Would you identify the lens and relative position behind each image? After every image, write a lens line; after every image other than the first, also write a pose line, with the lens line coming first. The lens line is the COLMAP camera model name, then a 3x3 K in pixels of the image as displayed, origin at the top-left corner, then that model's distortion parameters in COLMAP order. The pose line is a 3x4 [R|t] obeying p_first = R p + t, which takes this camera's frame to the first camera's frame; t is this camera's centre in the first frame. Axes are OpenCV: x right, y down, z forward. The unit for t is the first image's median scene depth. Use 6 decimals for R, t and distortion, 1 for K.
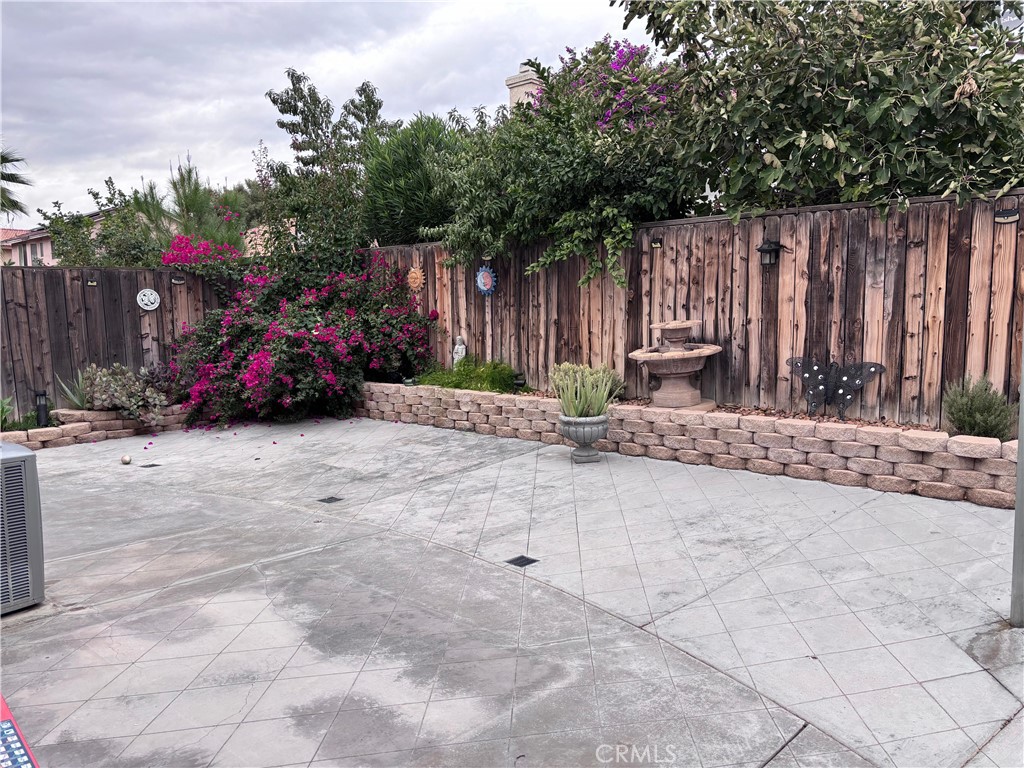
lens RADIAL K [[779.0, 0, 512.0], [0, 779.0, 384.0], [0, 0, 1]] dist [0.007889, 0.012831]
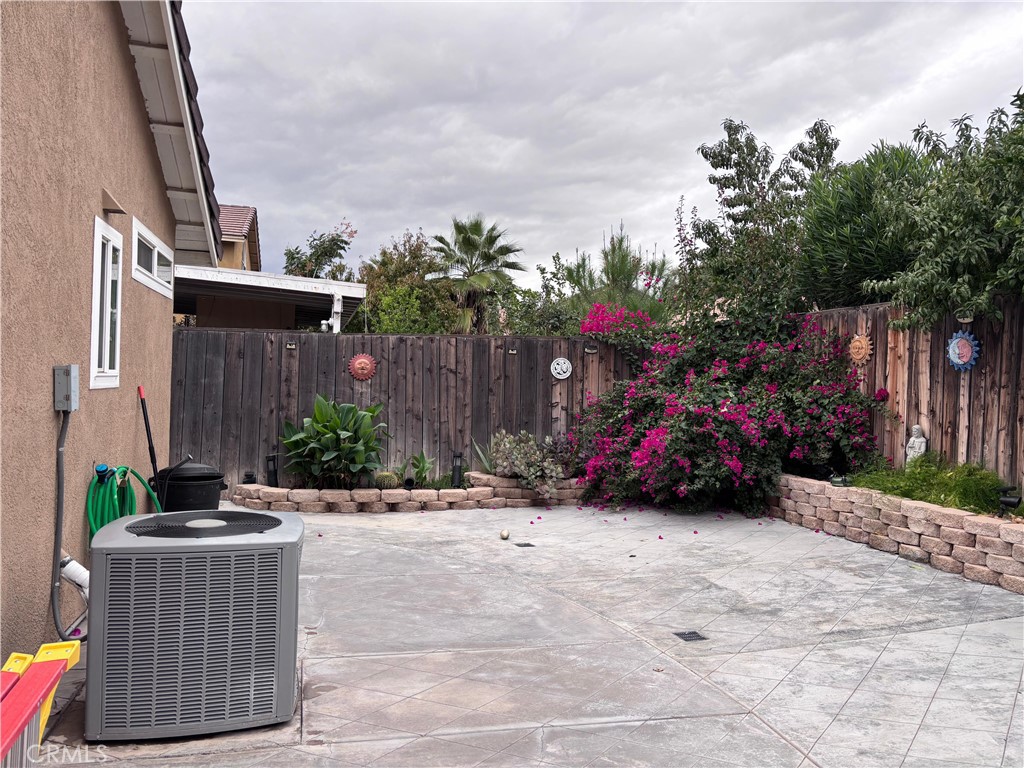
lens RADIAL K [[762.6, 0, 512.0], [0, 762.6, 384.0], [0, 0, 1]] dist [0.076940, -0.084019]
pose [[0.832189, 0.032609, -0.553533, 0.017894], [-0.084288, 0.994108, -0.068156, -0.018260], [0.548049, 0.103375, 0.830034, 0.177771]]
